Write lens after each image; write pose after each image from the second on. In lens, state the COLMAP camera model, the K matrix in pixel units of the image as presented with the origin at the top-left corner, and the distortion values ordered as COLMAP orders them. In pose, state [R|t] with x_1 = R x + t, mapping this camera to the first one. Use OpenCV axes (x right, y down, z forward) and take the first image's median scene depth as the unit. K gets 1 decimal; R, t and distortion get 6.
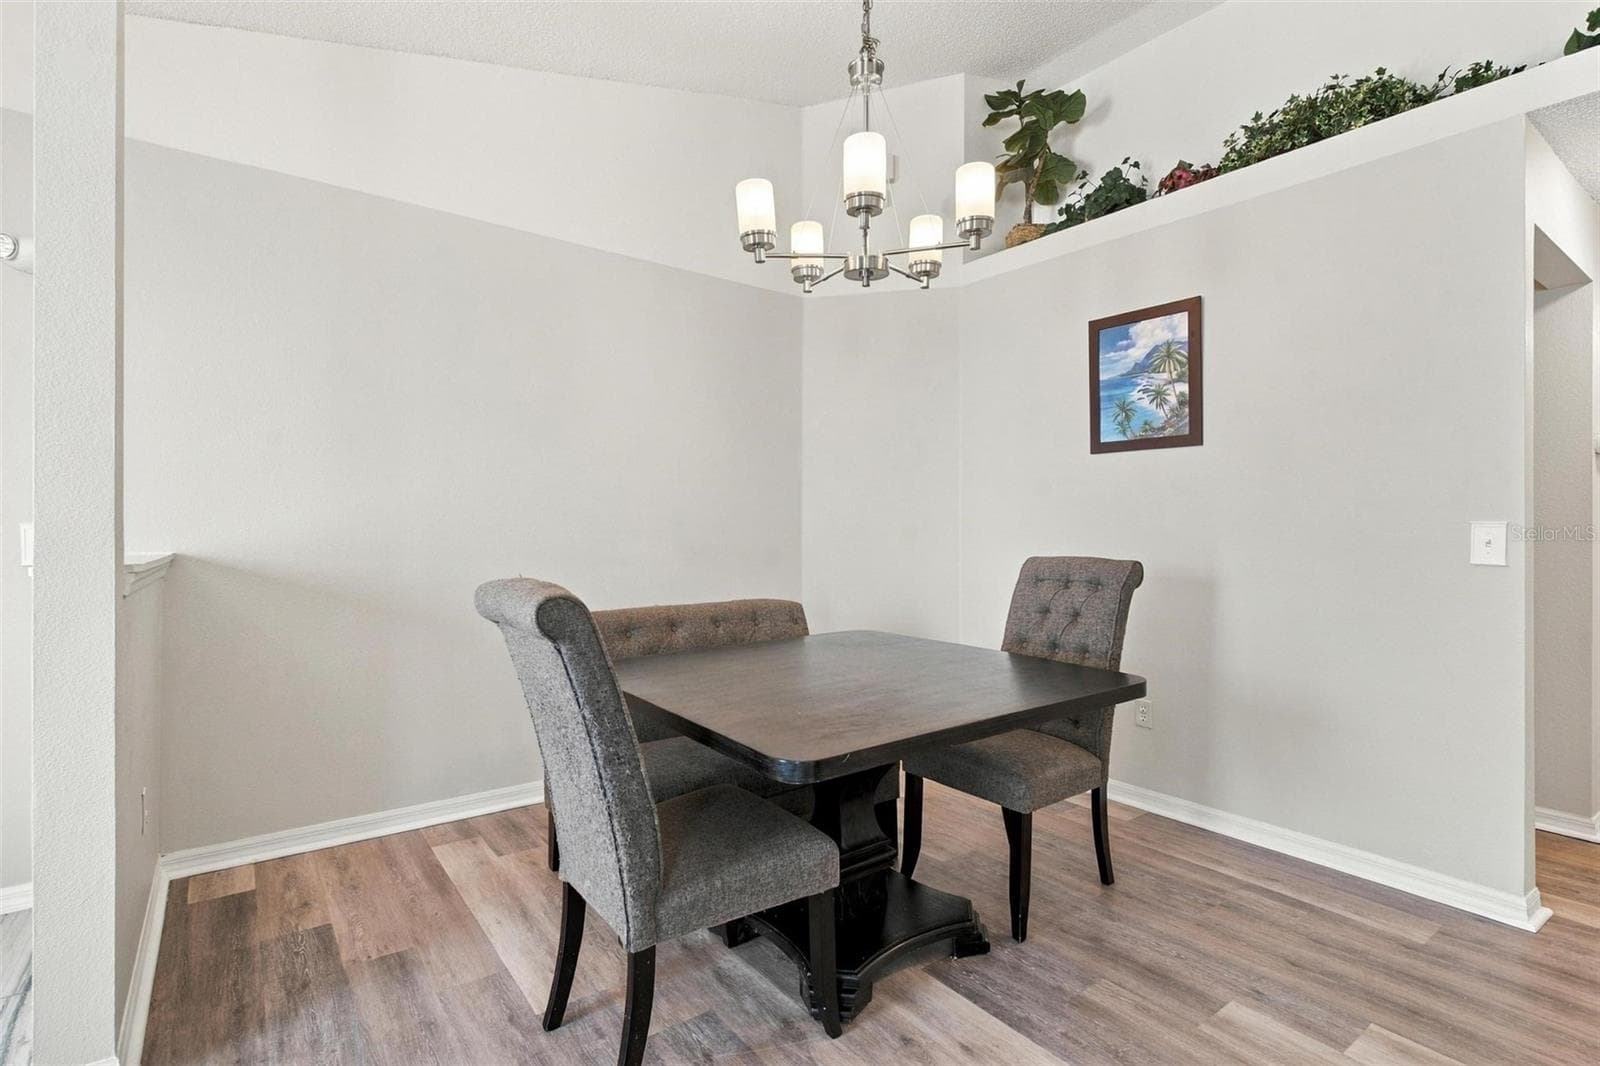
lens RADIAL K [[772.3, 0, 798.7], [0, 772.3, 527.0], [0, 0, 1]] dist [0.002201, 0.000363]
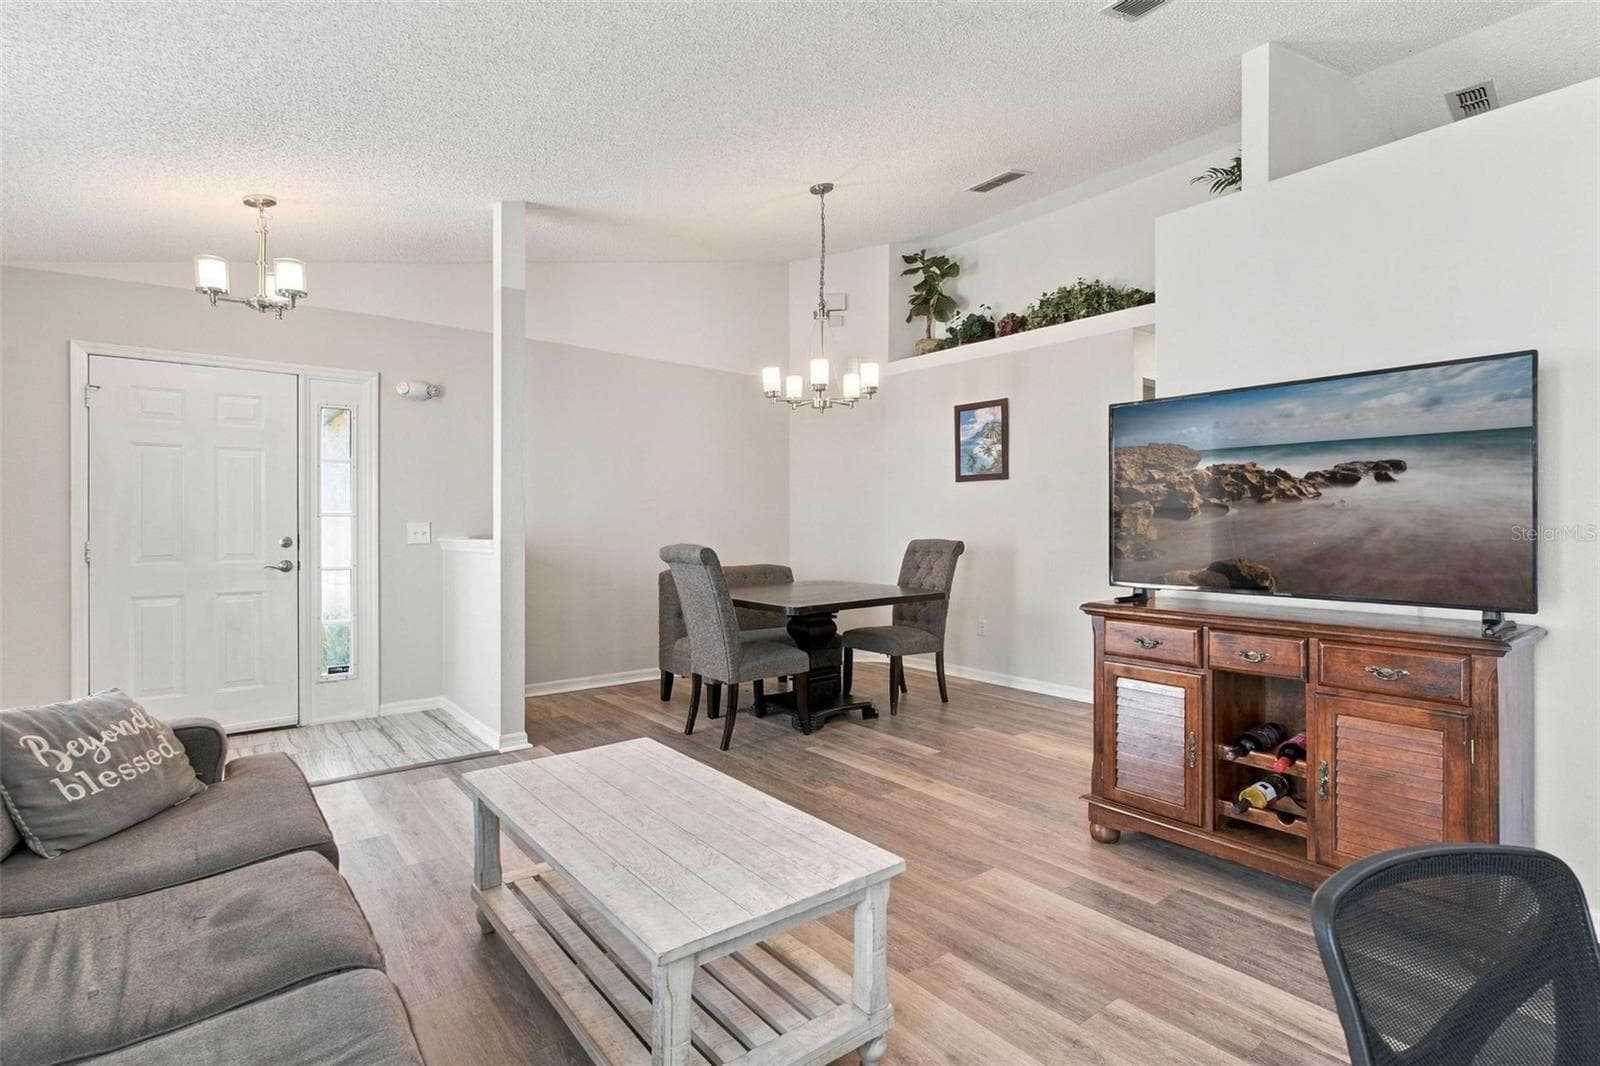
lens RADIAL K [[772.3, 0, 798.7], [0, 772.3, 527.0], [0, 0, 1]] dist [0.002201, 0.000363]
pose [[0.999661, -0.001464, 0.025996, -0.024521], [0.001388, 0.999995, 0.002960, 0.002150], [-0.026001, -0.002923, 0.999658, -0.818383]]
